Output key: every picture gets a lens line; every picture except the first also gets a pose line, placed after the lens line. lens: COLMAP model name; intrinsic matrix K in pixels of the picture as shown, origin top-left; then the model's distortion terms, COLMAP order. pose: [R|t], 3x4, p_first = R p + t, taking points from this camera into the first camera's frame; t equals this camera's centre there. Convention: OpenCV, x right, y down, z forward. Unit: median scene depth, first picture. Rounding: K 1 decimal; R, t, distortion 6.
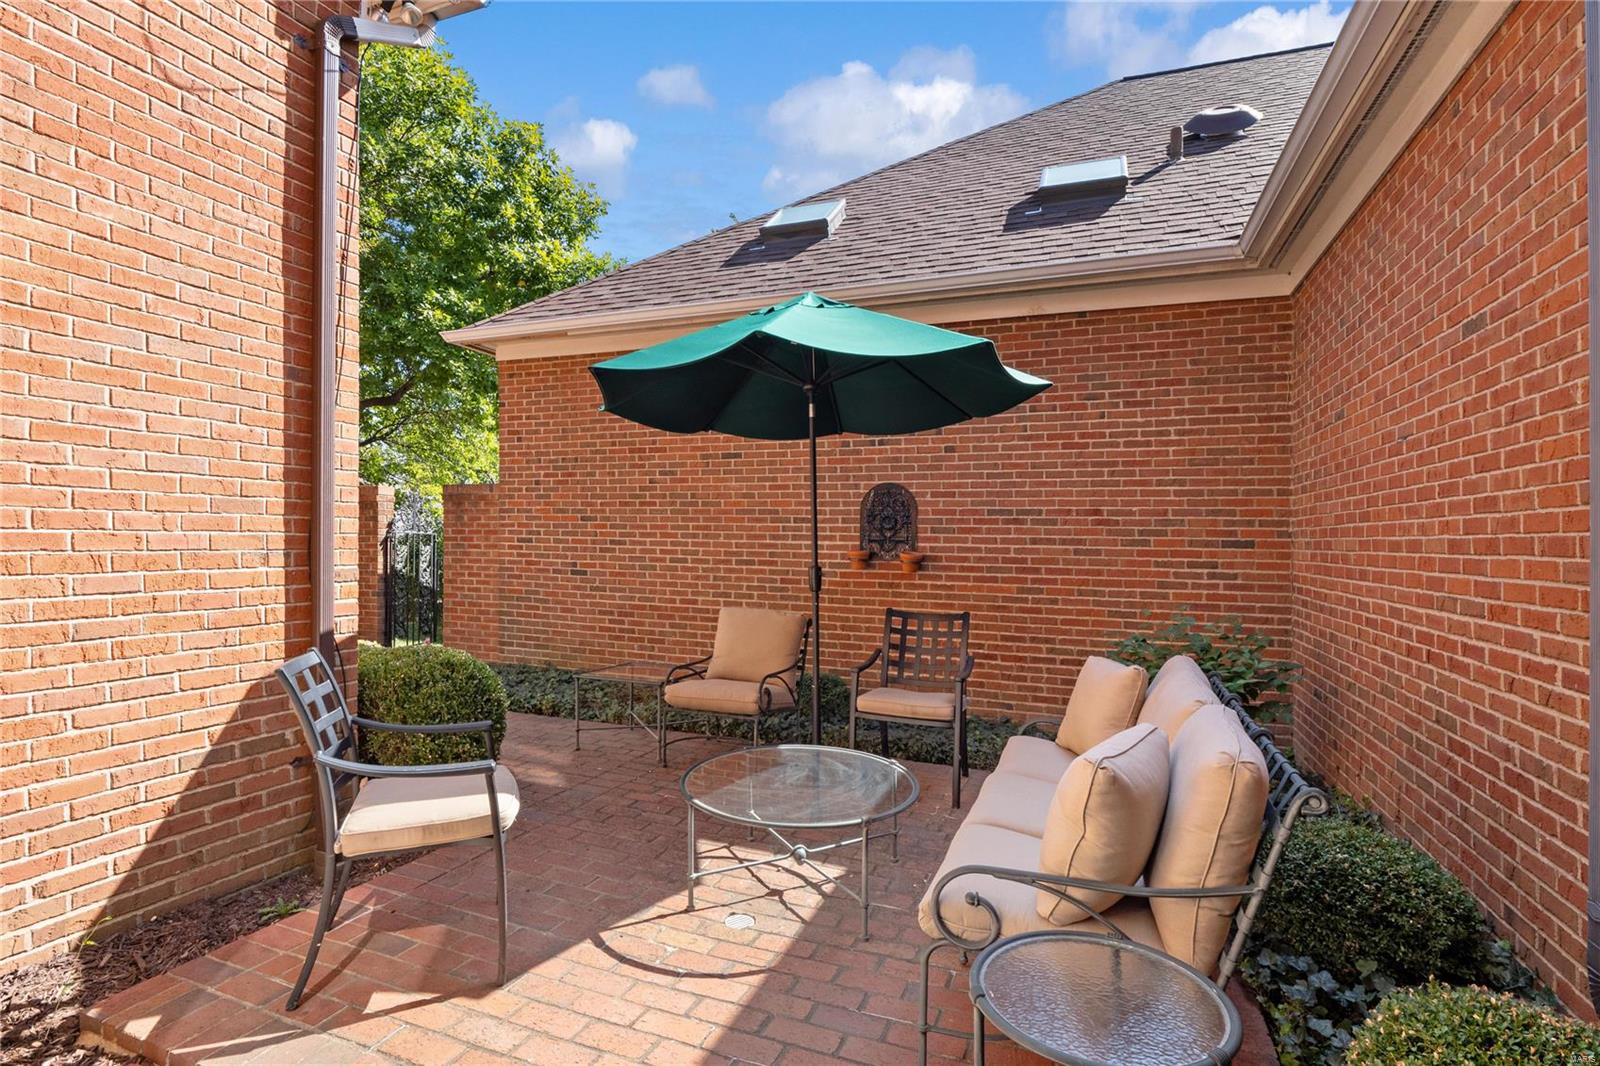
lens RADIAL K [[775.9, 0, 789.1], [0, 775.9, 509.9], [0, 0, 1]] dist [-0.003176, -0.000619]
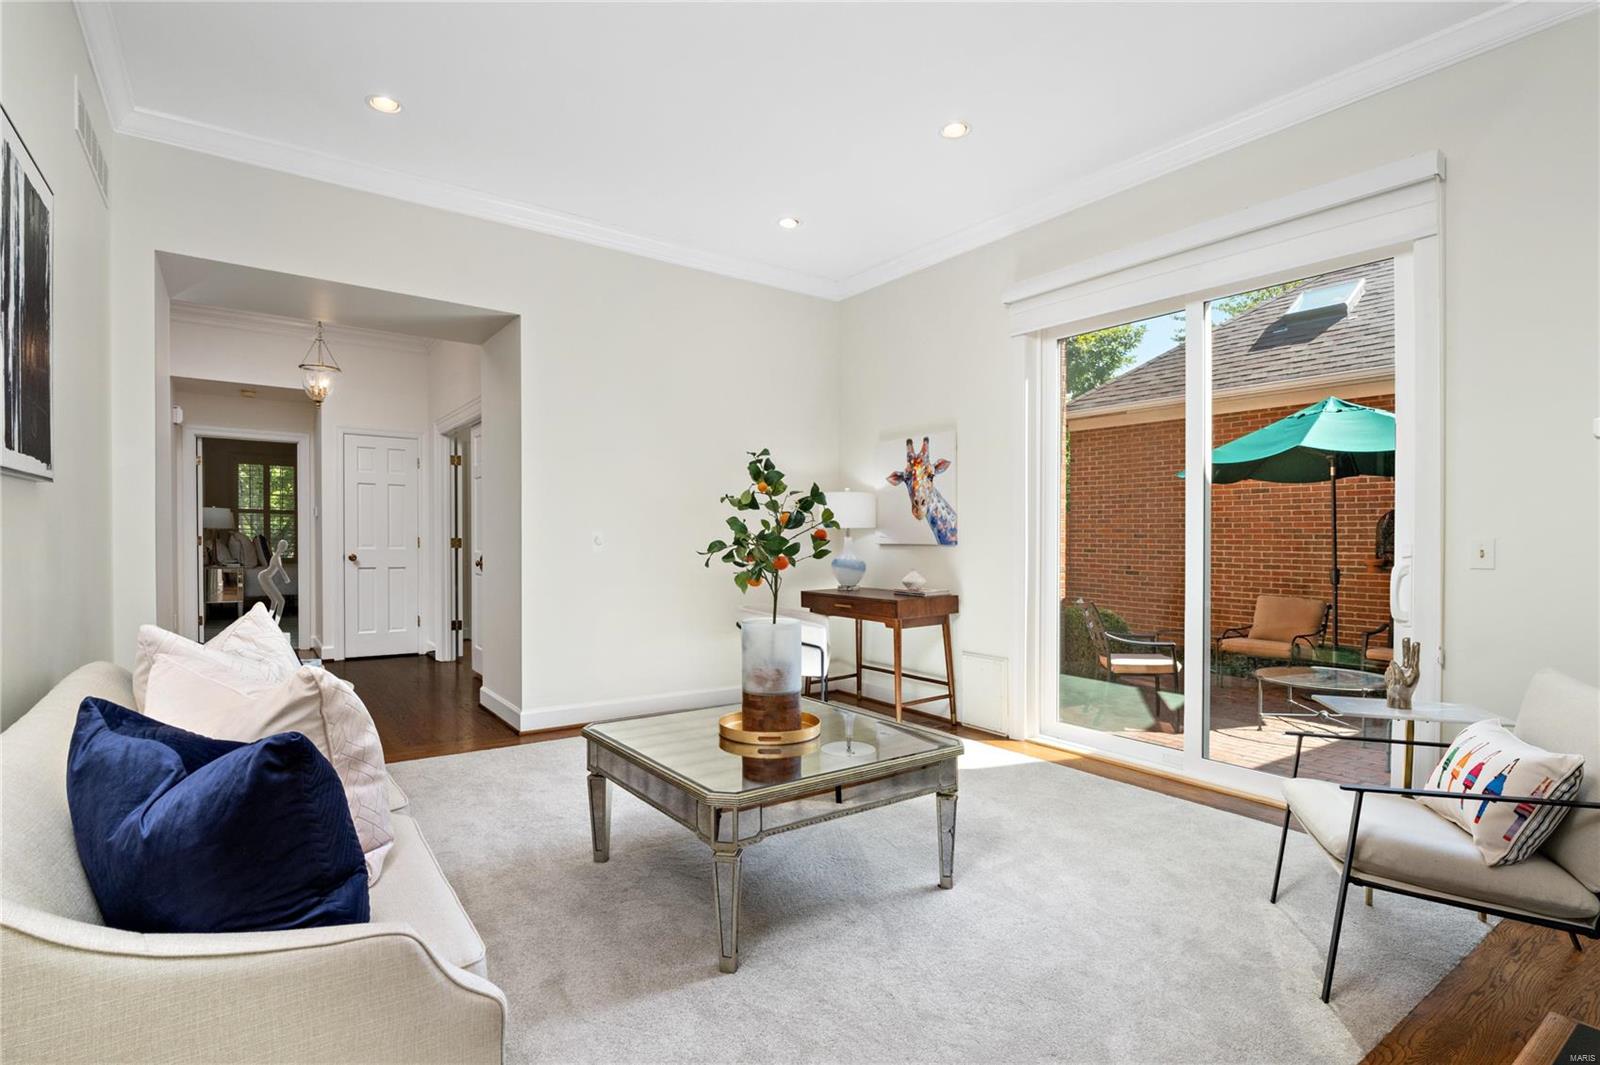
lens RADIAL K [[766.8, 0, 759.8], [0, 766.8, 553.2], [0, 0, 1]] dist [-0.002462, -0.000840]
pose [[0.821257, 0.001929, -0.570556, -0.027775], [0.024802, 0.998928, 0.039077, -0.035103], [0.570019, -0.046243, 0.820329, -0.676205]]
